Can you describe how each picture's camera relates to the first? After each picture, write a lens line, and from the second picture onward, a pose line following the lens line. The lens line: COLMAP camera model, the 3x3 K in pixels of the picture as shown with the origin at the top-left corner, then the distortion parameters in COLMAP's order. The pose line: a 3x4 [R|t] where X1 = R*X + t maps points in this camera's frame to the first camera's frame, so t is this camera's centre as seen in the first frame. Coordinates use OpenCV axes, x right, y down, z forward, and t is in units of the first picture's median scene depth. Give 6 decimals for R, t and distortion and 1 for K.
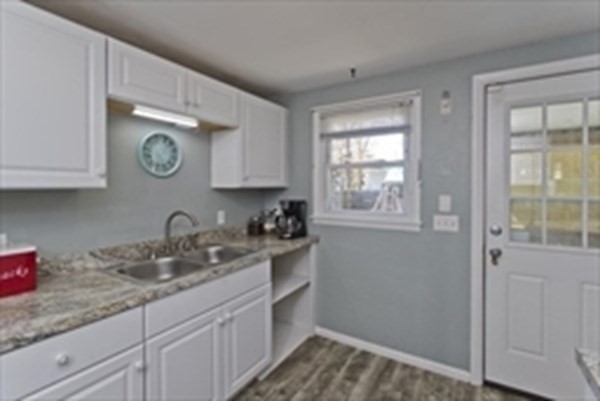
lens RADIAL K [[286.7, 0, 295.2], [0, 286.7, 187.1], [0, 0, 1]] dist [-0.002435, 0.000290]
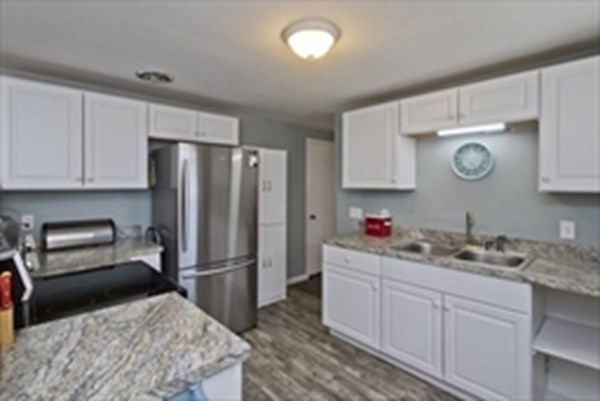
lens RADIAL K [[286.7, 0, 295.0], [0, 286.7, 181.3], [0, 0, 1]] dist [-0.002435, 0.000290]
pose [[-0.243927, -0.012571, -0.969712, 0.770377], [-0.011349, 0.999885, -0.010107, -0.010288], [0.969727, 0.008540, -0.244041, 0.549974]]
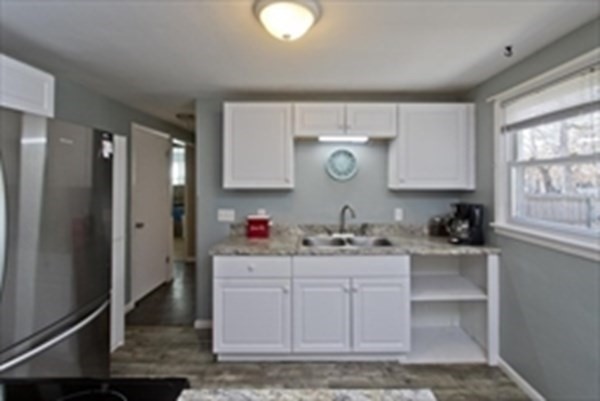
lens RADIAL K [[286.7, 0, 308.7], [0, 286.7, 177.6], [0, 0, 1]] dist [-0.002435, 0.000290]
pose [[0.544102, -0.013388, -0.838913, 0.586399], [-0.008404, 0.999736, -0.021406, -0.015713], [0.838977, 0.018697, 0.543845, 0.085056]]
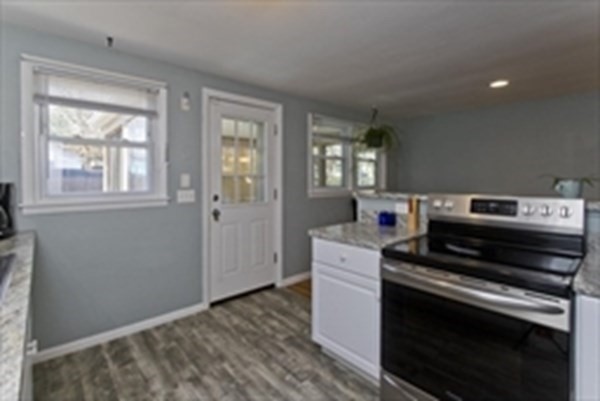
lens RADIAL K [[286.7, 0, 305.1], [0, 286.7, 181.5], [0, 0, 1]] dist [-0.002435, 0.000290]
pose [[0.255014, -0.007828, 0.966906, -0.549575], [0.008524, 0.999947, 0.005848, 0.055854], [-0.966900, 0.006751, 0.255067, 0.158987]]
